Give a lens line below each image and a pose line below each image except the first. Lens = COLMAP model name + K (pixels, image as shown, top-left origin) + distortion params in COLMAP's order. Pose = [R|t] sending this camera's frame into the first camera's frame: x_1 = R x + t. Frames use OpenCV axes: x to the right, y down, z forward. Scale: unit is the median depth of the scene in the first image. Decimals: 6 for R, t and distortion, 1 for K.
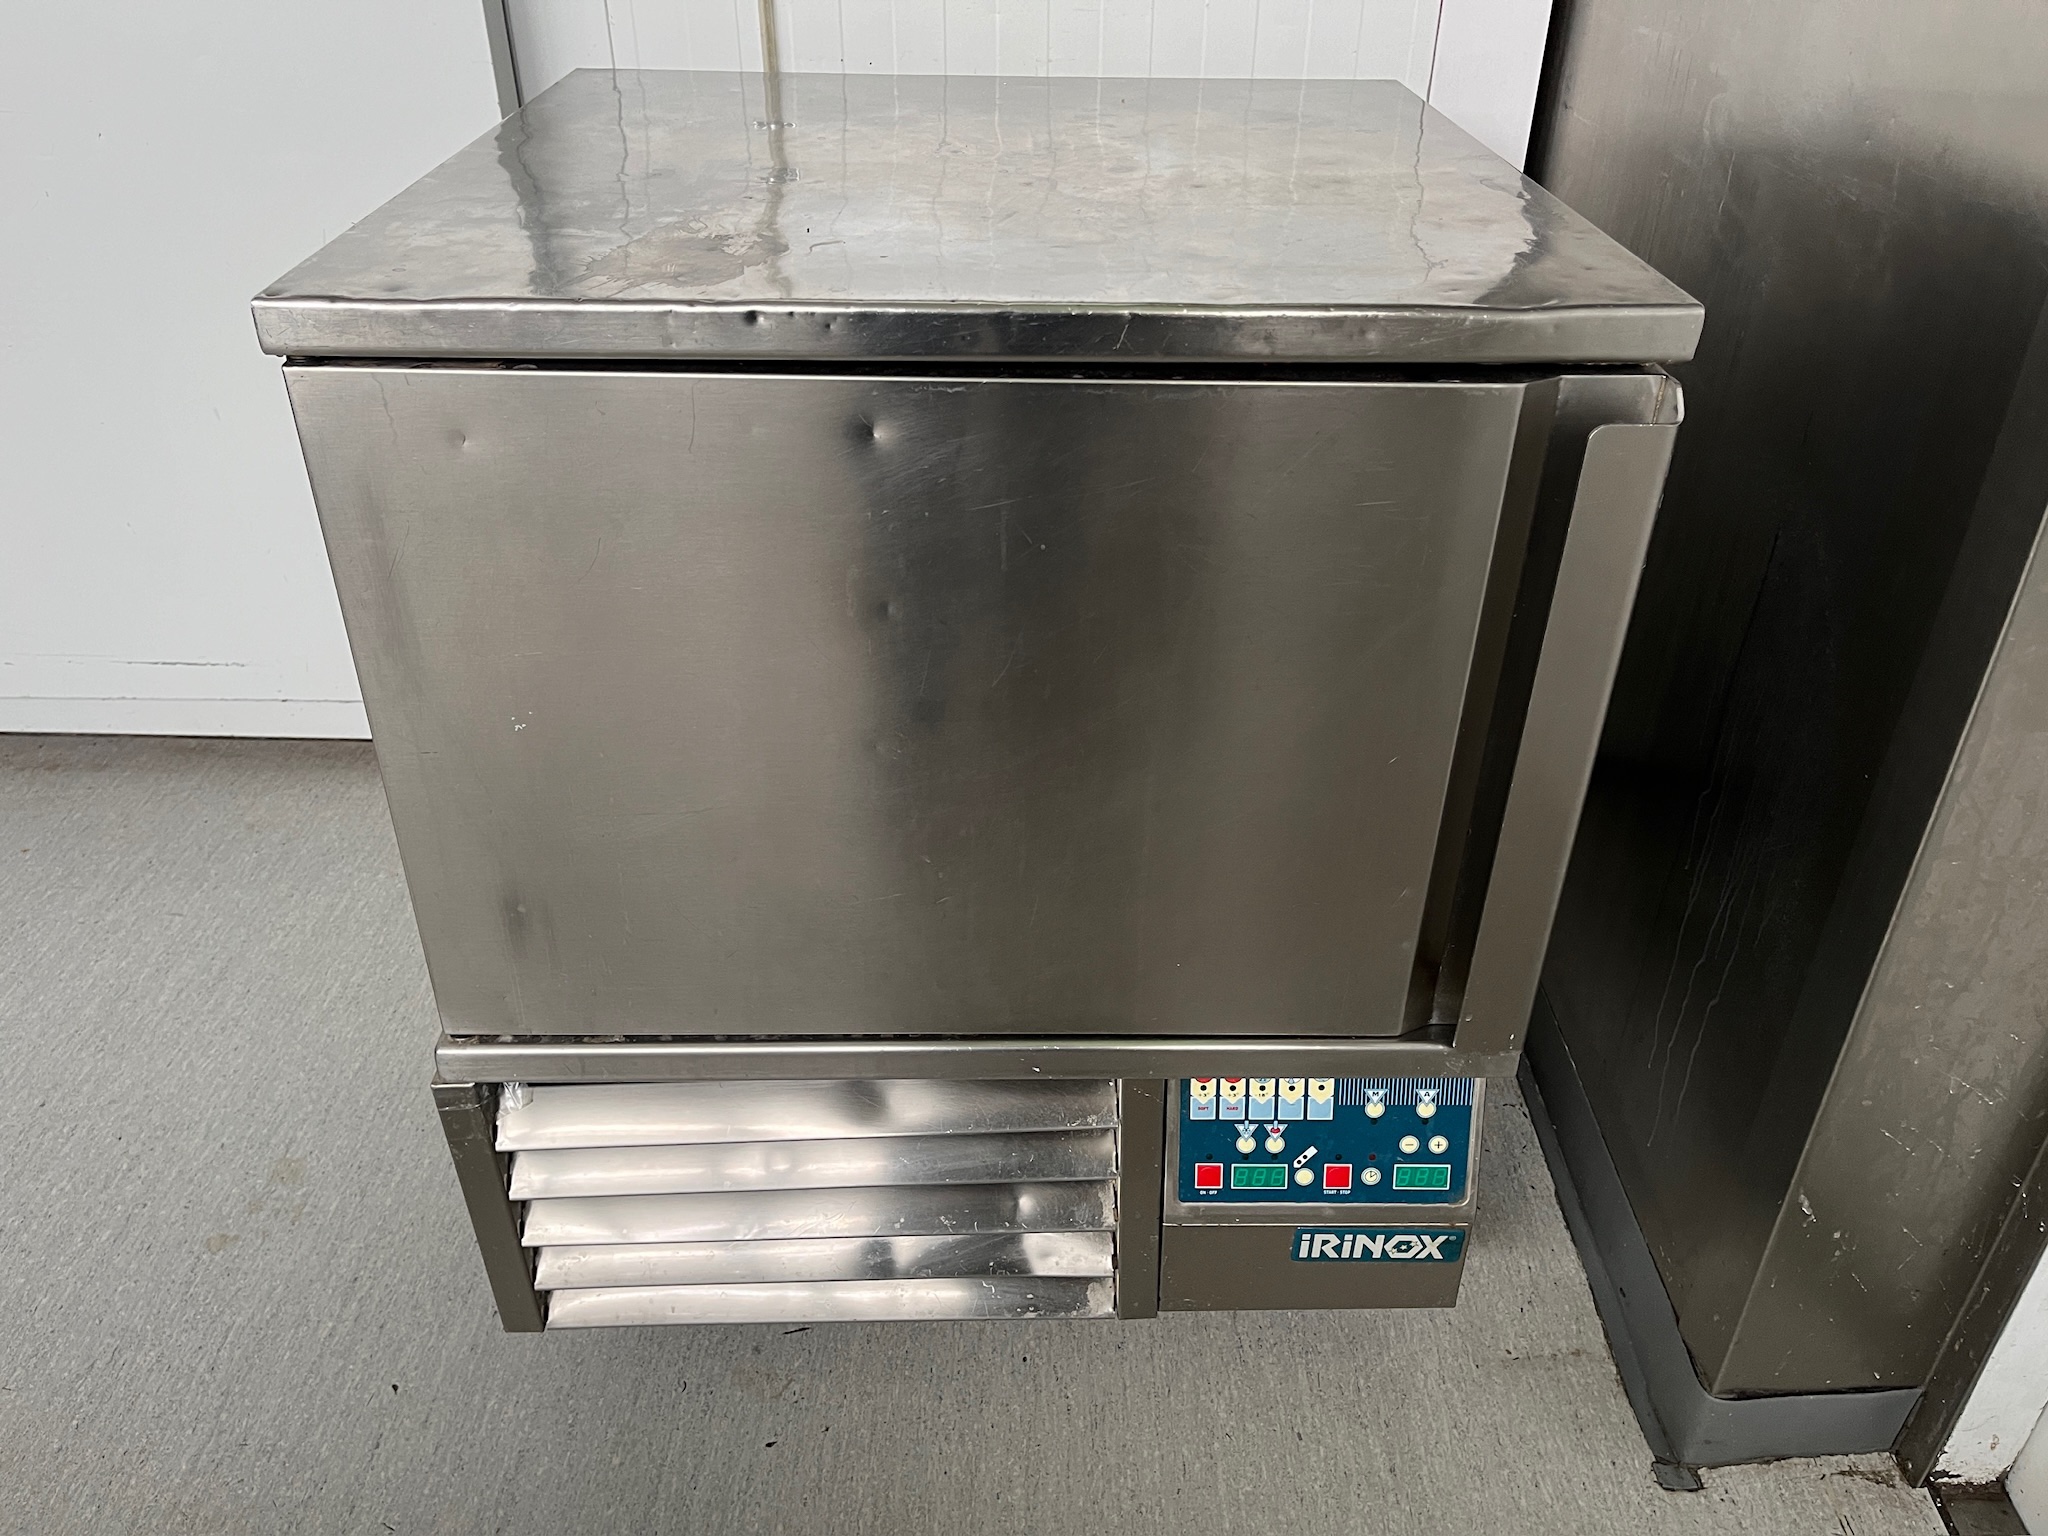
lens RADIAL K [[1557.6, 0, 1027.6], [0, 1557.6, 783.7], [0, 0, 1]] dist [0.038397, -0.052627]
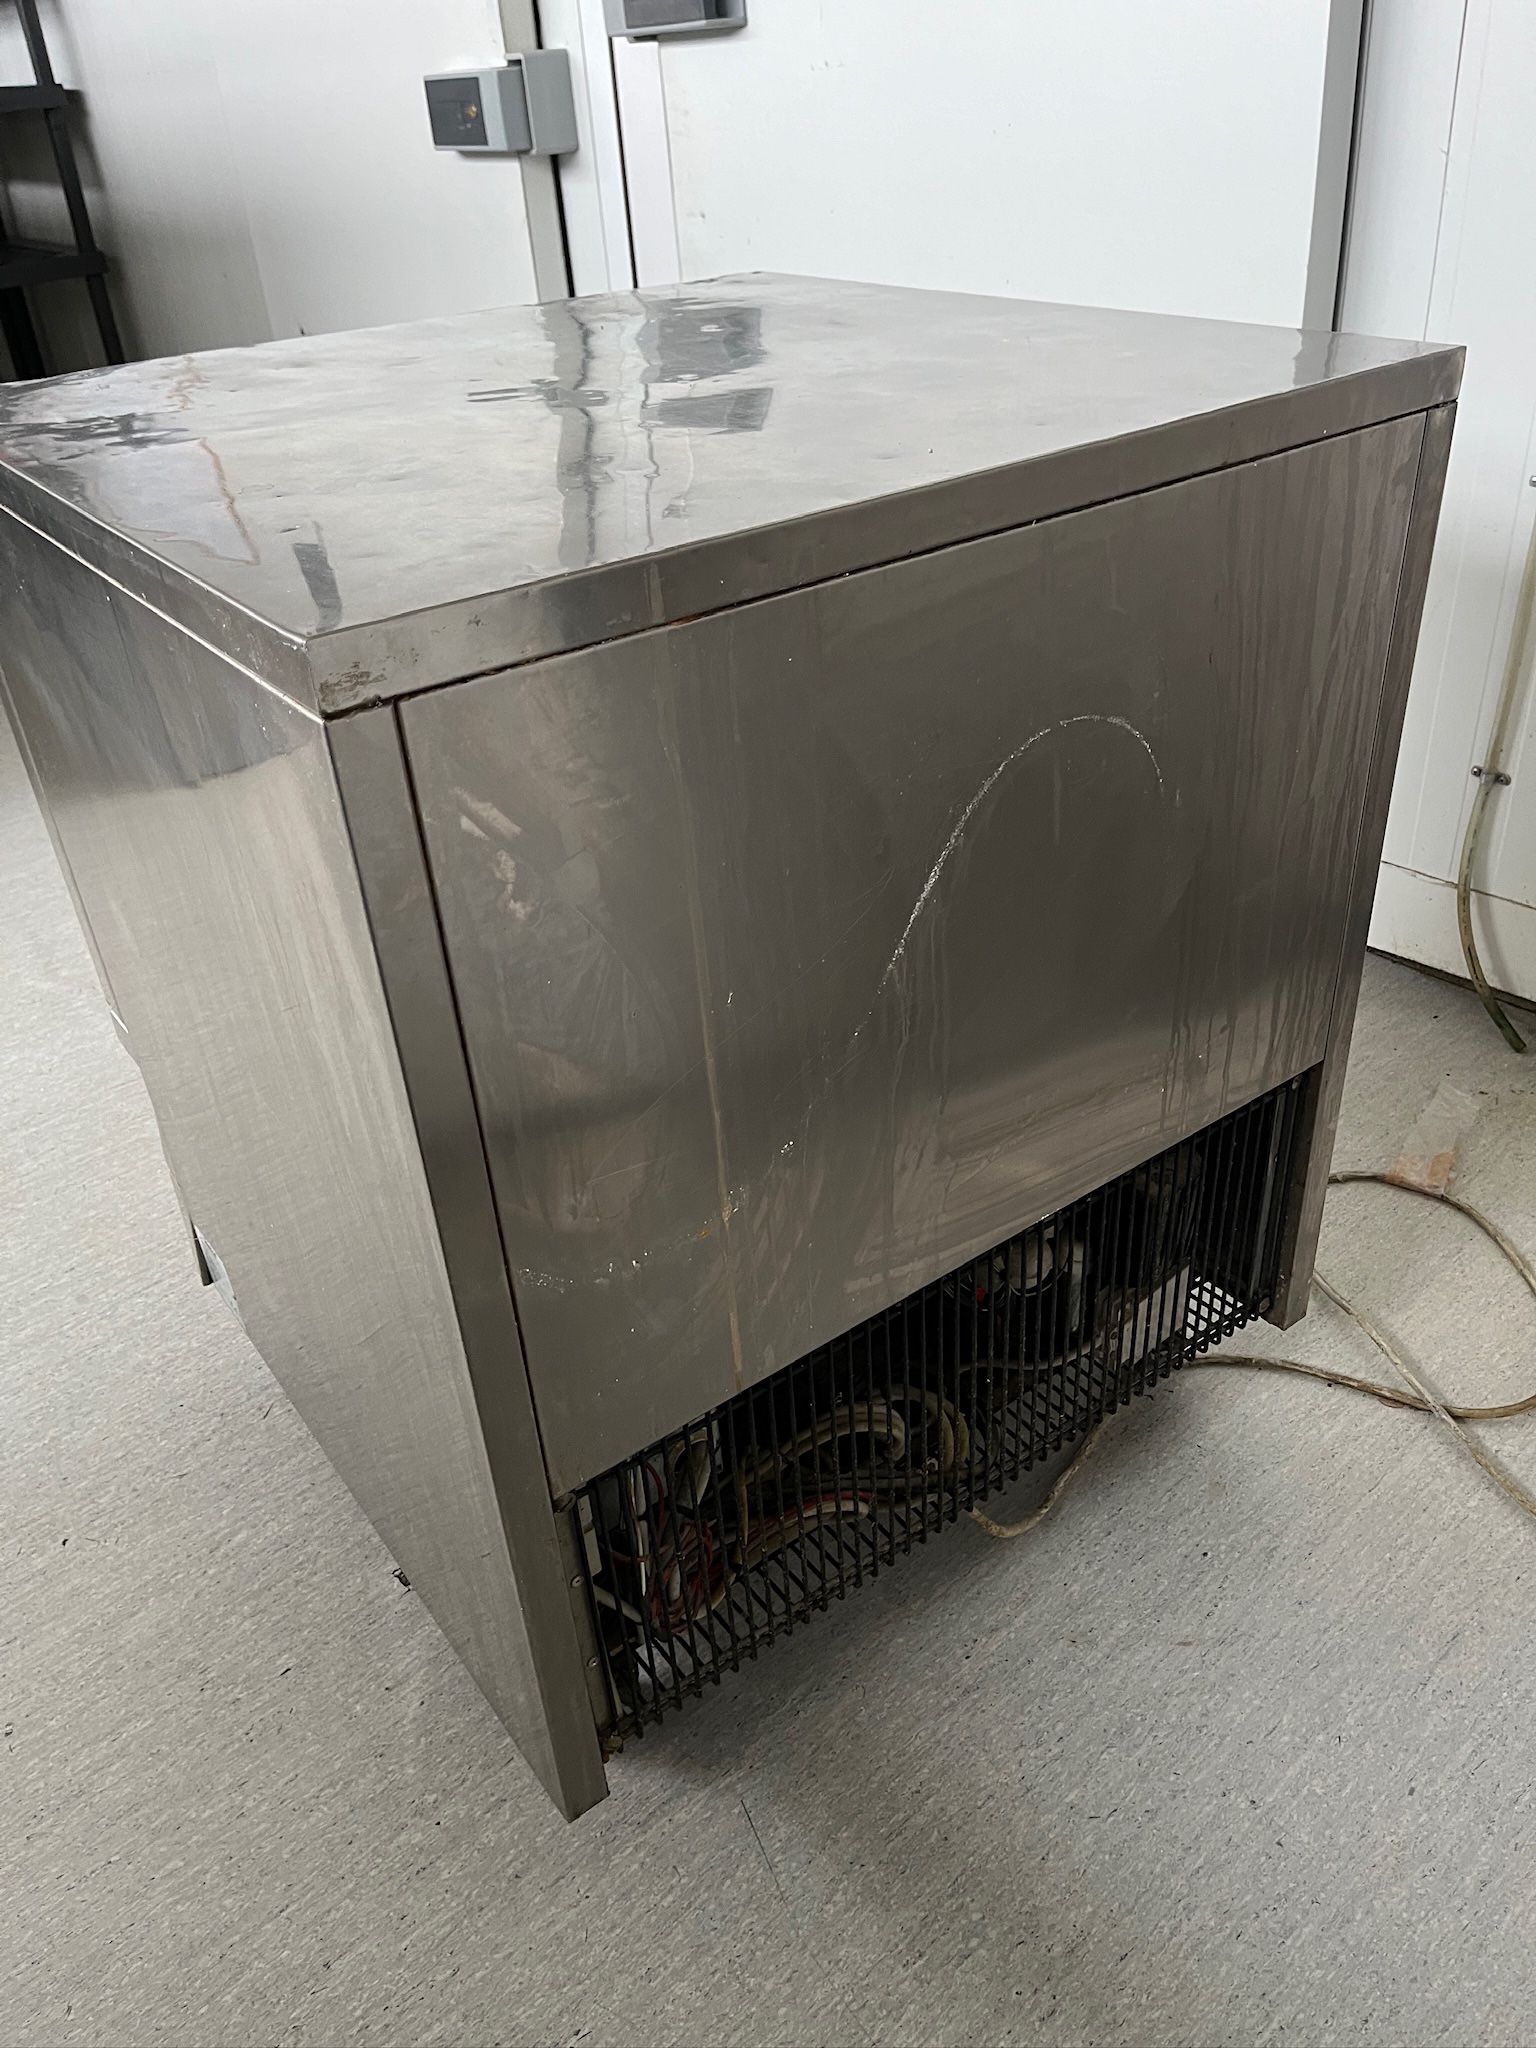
lens RADIAL K [[1557.6, 0, 767.0], [0, 1557.6, 1026.7], [0, 0, 1]] dist [0.038397, -0.052627]
pose [[0.670960, 0.349210, -0.654114, 0.383539], [-0.340635, 0.928726, 0.146409, 0.009187], [0.658620, 0.124579, 0.742091, 0.048433]]
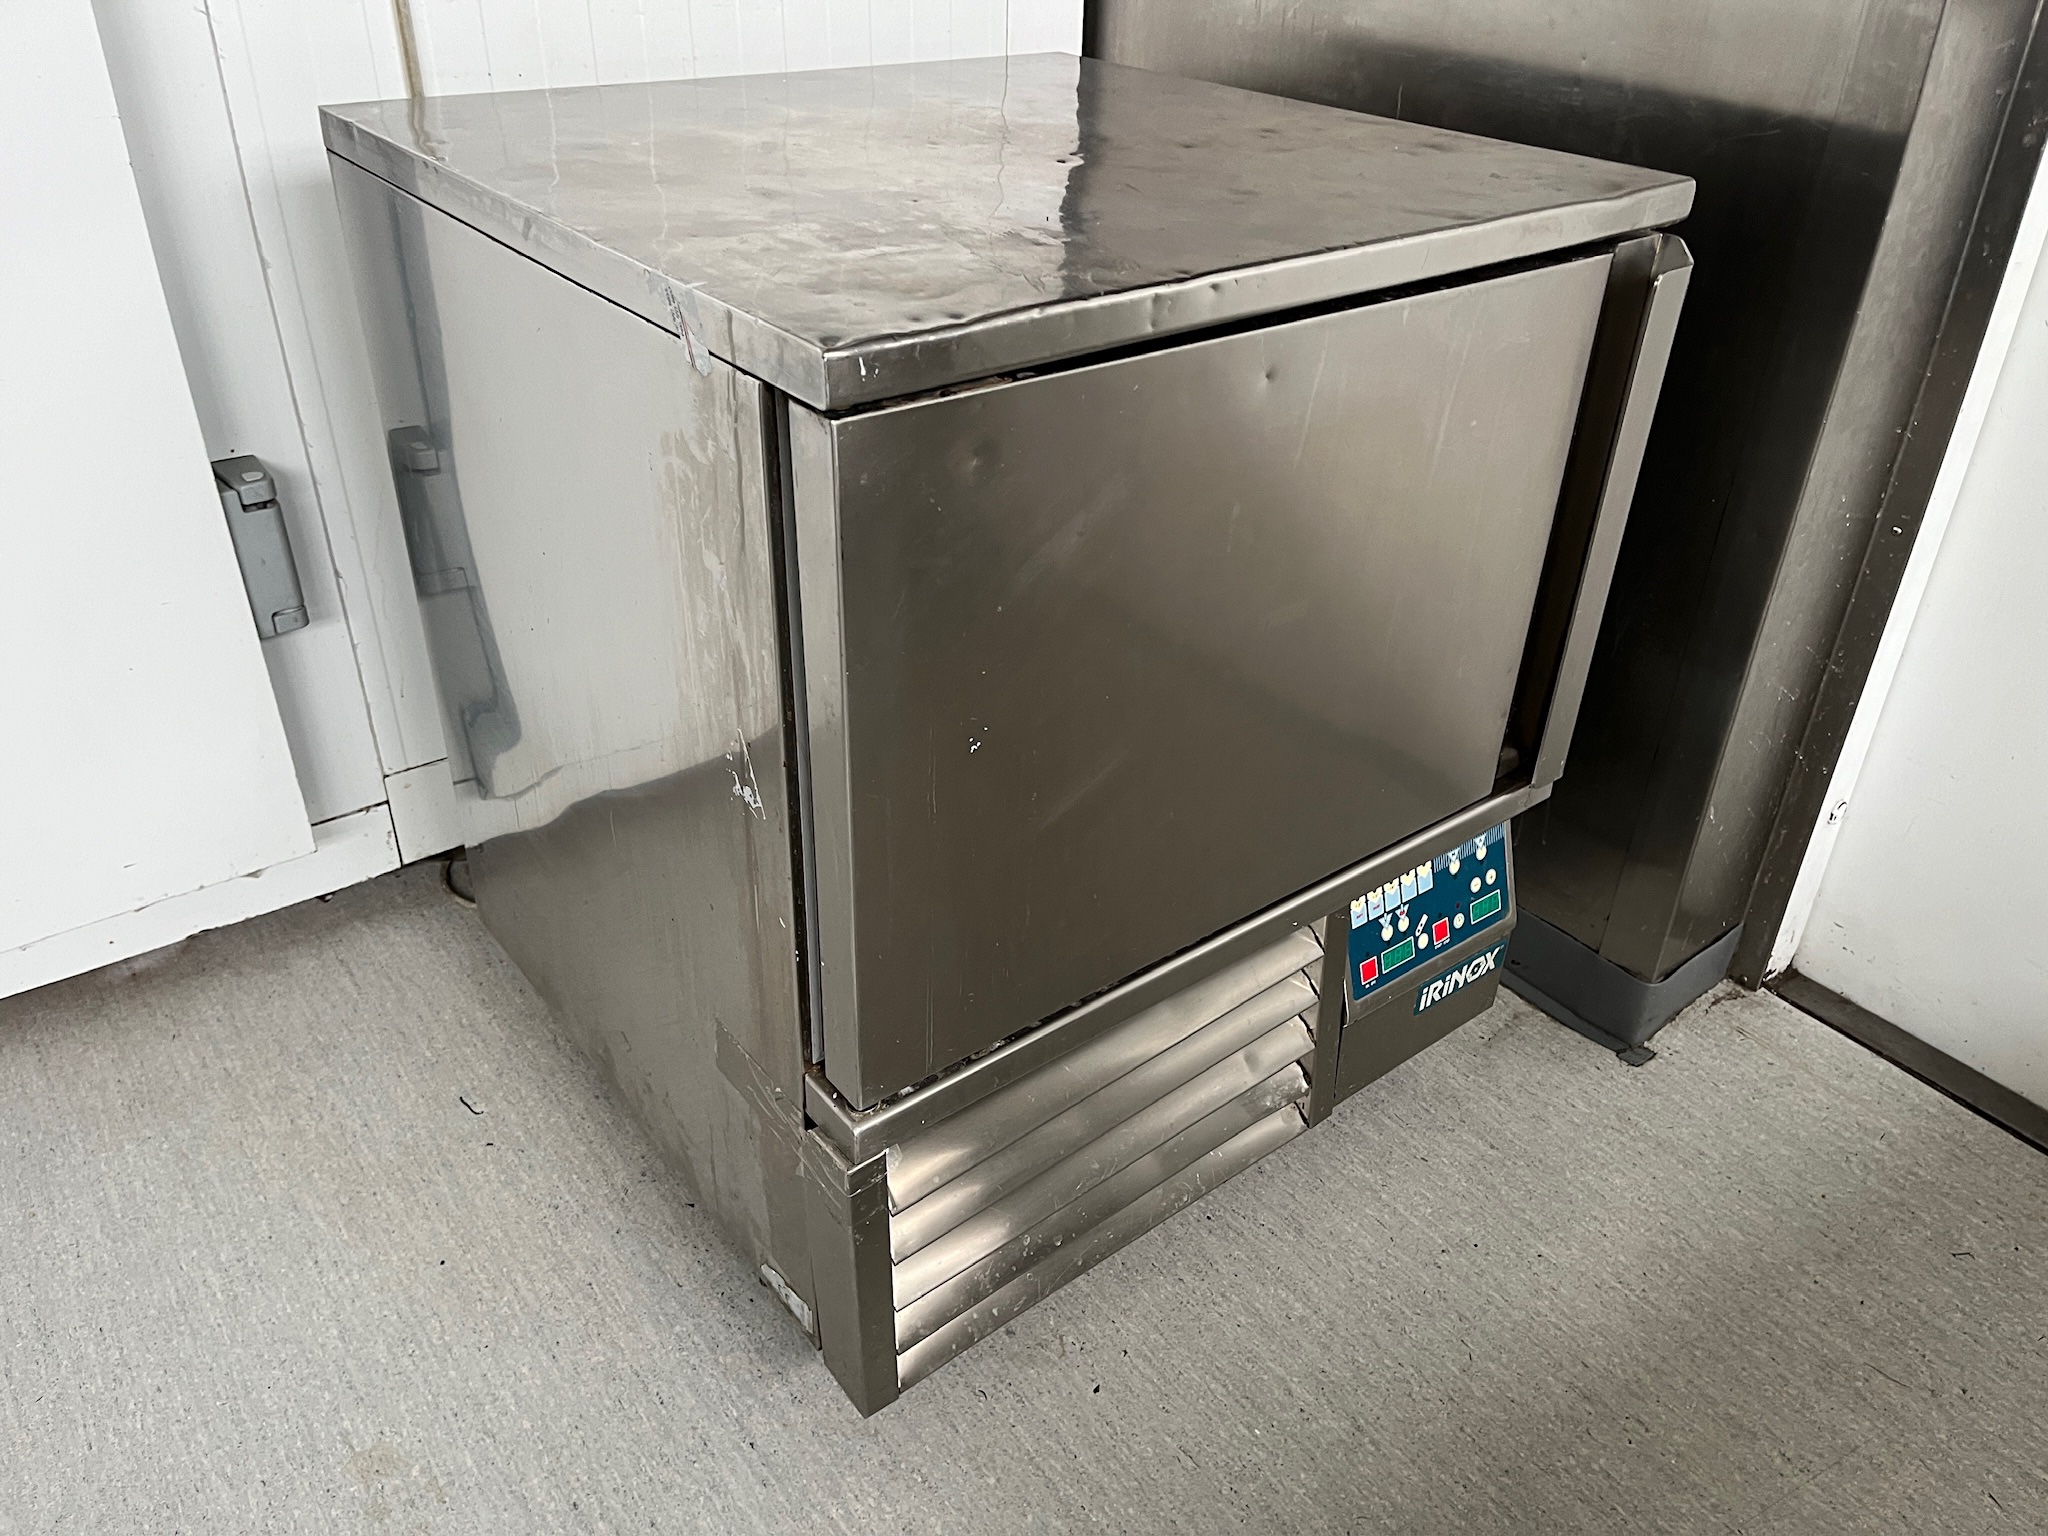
lens RADIAL K [[1557.6, 0, 1052.6], [0, 1557.6, 782.6], [0, 0, 1]] dist [0.038397, -0.052627]
pose [[0.790179, -0.317571, 0.524181, -0.640858], [0.313413, 0.944371, 0.099684, -0.077127], [-0.526678, 0.085517, 0.845753, 0.105663]]
